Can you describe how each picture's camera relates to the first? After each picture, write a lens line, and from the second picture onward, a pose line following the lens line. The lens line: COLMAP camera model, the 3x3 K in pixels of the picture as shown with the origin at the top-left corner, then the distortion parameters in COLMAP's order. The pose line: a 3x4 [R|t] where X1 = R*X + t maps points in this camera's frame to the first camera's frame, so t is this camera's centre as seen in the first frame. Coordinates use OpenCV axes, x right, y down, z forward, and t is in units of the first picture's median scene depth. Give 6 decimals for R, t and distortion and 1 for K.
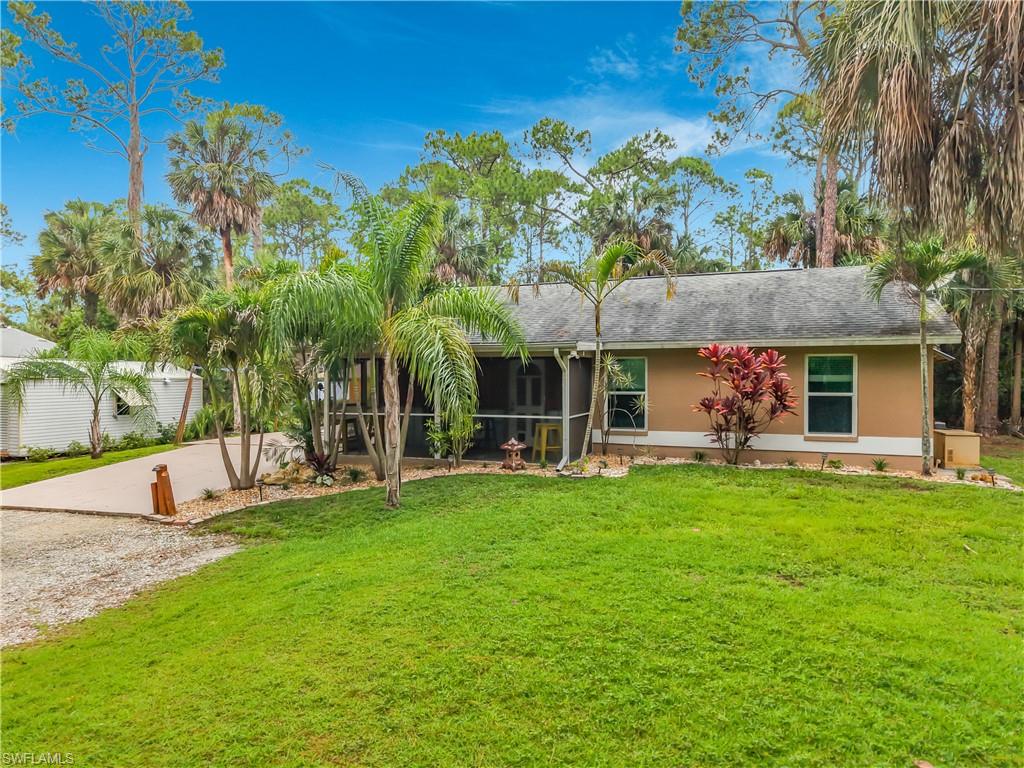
lens RADIAL K [[690.8, 0, 513.6], [0, 690.8, 382.4], [0, 0, 1]] dist [-0.007780, 0.014819]
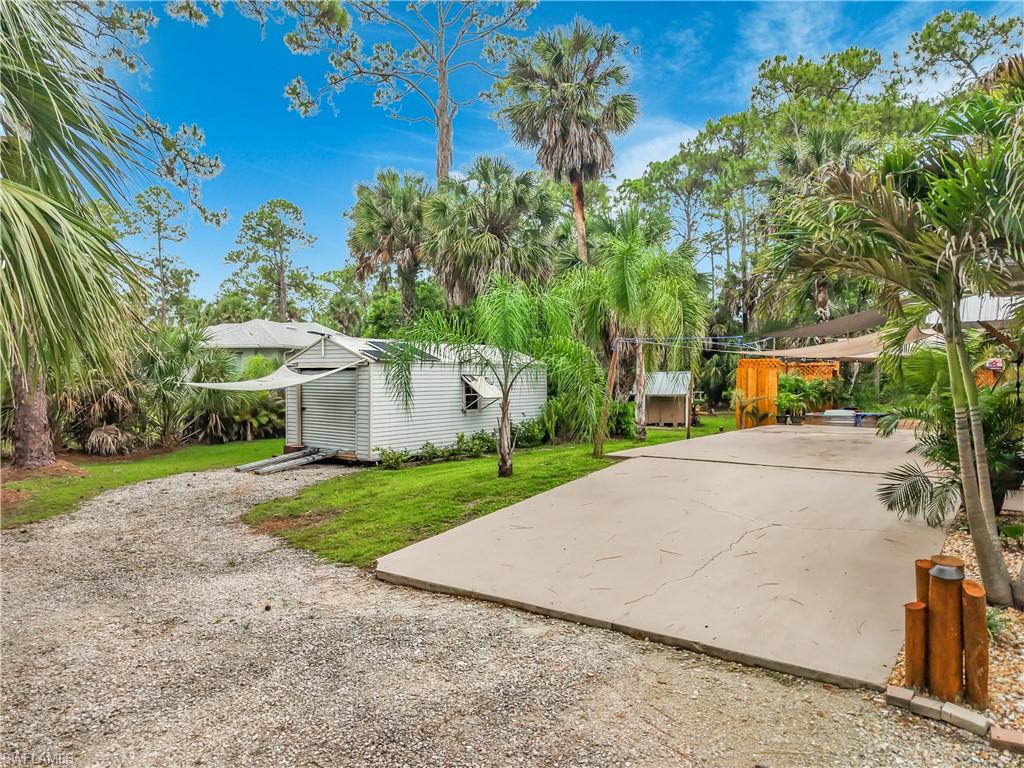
lens RADIAL K [[690.8, 0, 507.5], [0, 690.8, 381.3], [0, 0, 1]] dist [-0.007780, 0.014819]
pose [[0.948099, -0.000059, -0.317975, -0.475497], [0.001338, 0.999992, 0.003805, 0.020777], [0.317973, -0.004033, 0.948091, 0.456196]]
